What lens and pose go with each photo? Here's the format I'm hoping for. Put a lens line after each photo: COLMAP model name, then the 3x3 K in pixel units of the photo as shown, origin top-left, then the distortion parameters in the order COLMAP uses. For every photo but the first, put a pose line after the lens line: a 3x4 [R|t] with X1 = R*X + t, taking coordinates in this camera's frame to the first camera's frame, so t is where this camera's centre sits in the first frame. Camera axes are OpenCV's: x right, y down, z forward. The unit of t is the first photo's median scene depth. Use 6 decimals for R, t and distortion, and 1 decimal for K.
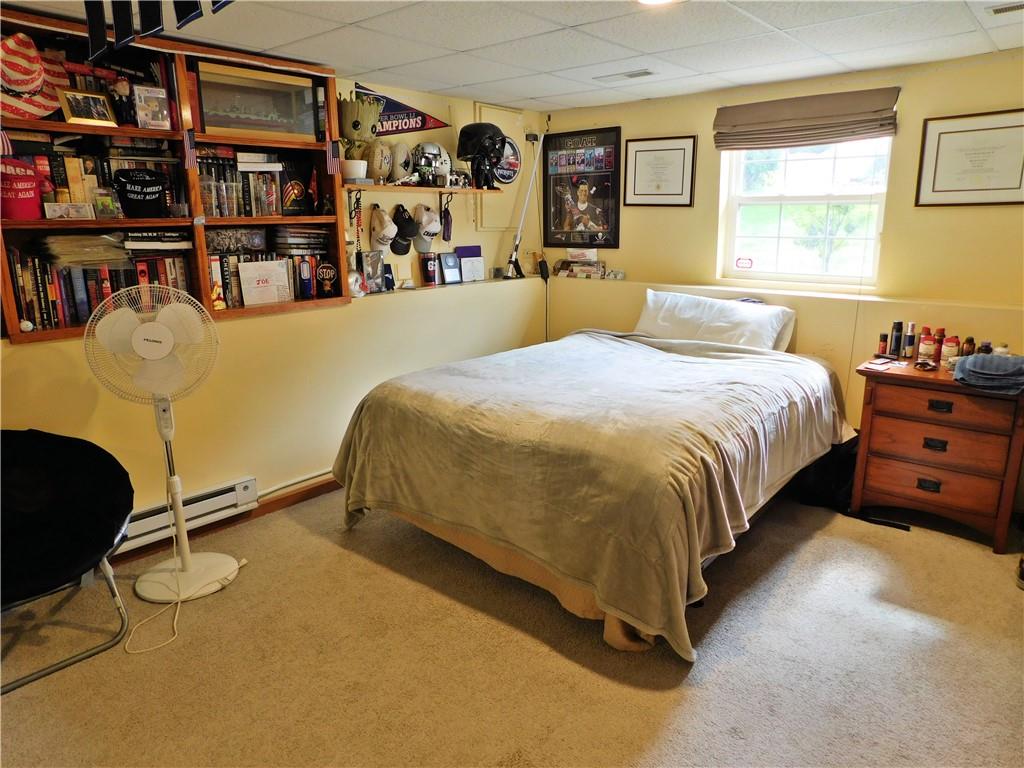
lens RADIAL K [[682.8, 0, 512.3], [0, 682.8, 383.4], [0, 0, 1]] dist [-0.059251, 0.051228]
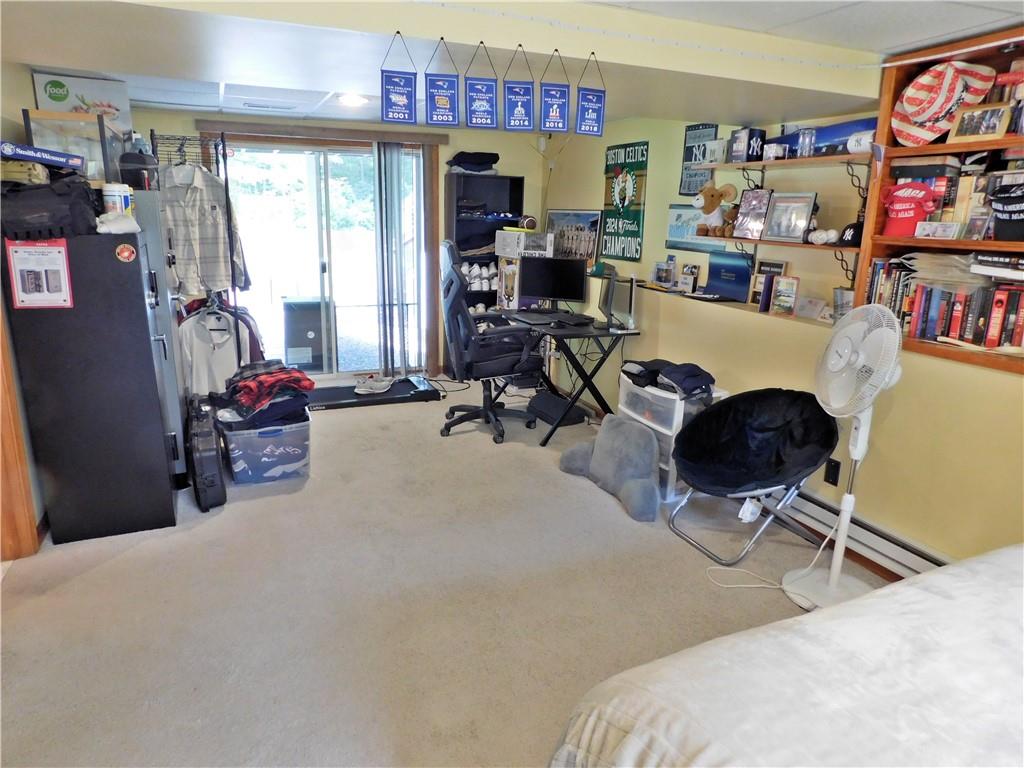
lens RADIAL K [[682.8, 0, 510.6], [0, 682.8, 387.8], [0, 0, 1]] dist [-0.059251, 0.051228]
pose [[-0.414757, 0.232286, -0.879784, 0.421705], [-0.228288, 0.909381, 0.347722, -0.183804], [0.880830, 0.345064, -0.324144, 0.630493]]
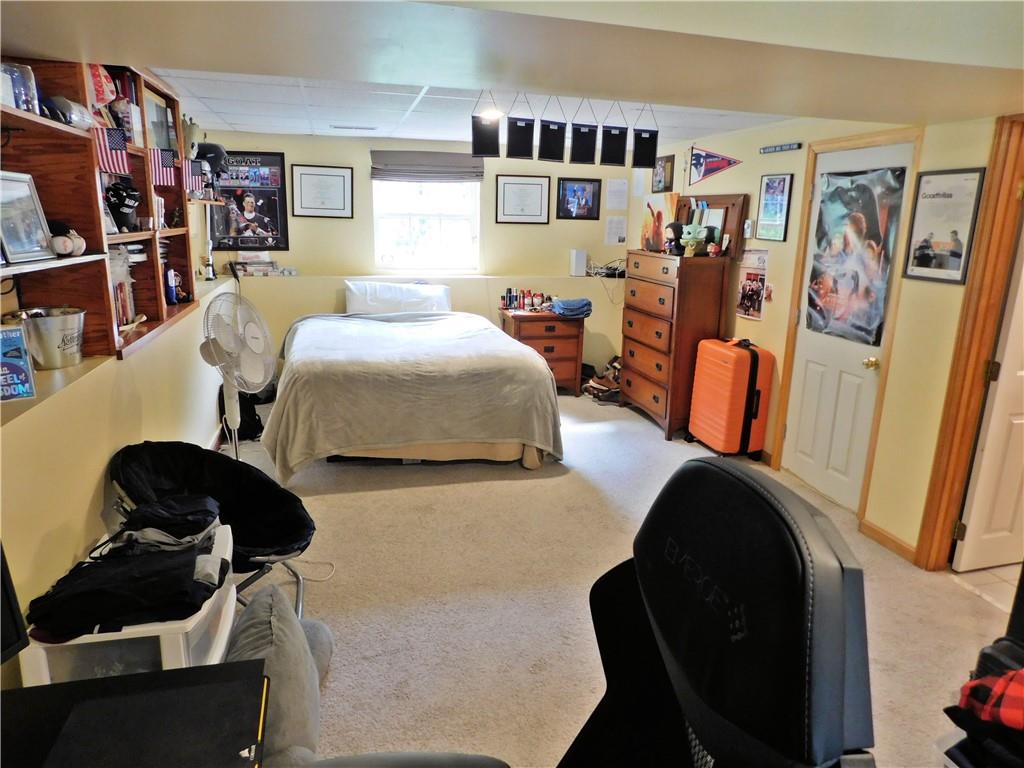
lens RADIAL K [[682.8, 0, 510.5], [0, 682.8, 388.0], [0, 0, 1]] dist [-0.059251, 0.051228]
pose [[0.566242, -0.181148, 0.804087, -0.891242], [0.166018, 0.980622, 0.104009, -0.019045], [-0.807347, 0.074599, 0.585343, -0.041468]]
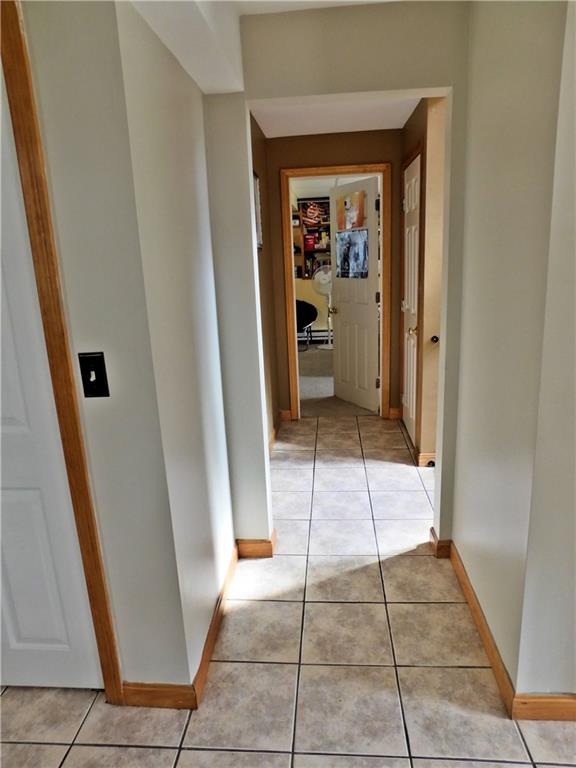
lens RADIAL K [[512.1, 0, 285.9], [0, 512.1, 383.0], [0, 0, 1]] dist [-0.059251, 0.051228]
pose [[0.596971, 0.195673, -0.778035, 1.254318], [-0.151629, 0.979840, 0.130084, 0.124263], [0.787803, 0.040317, 0.614606, -0.704455]]
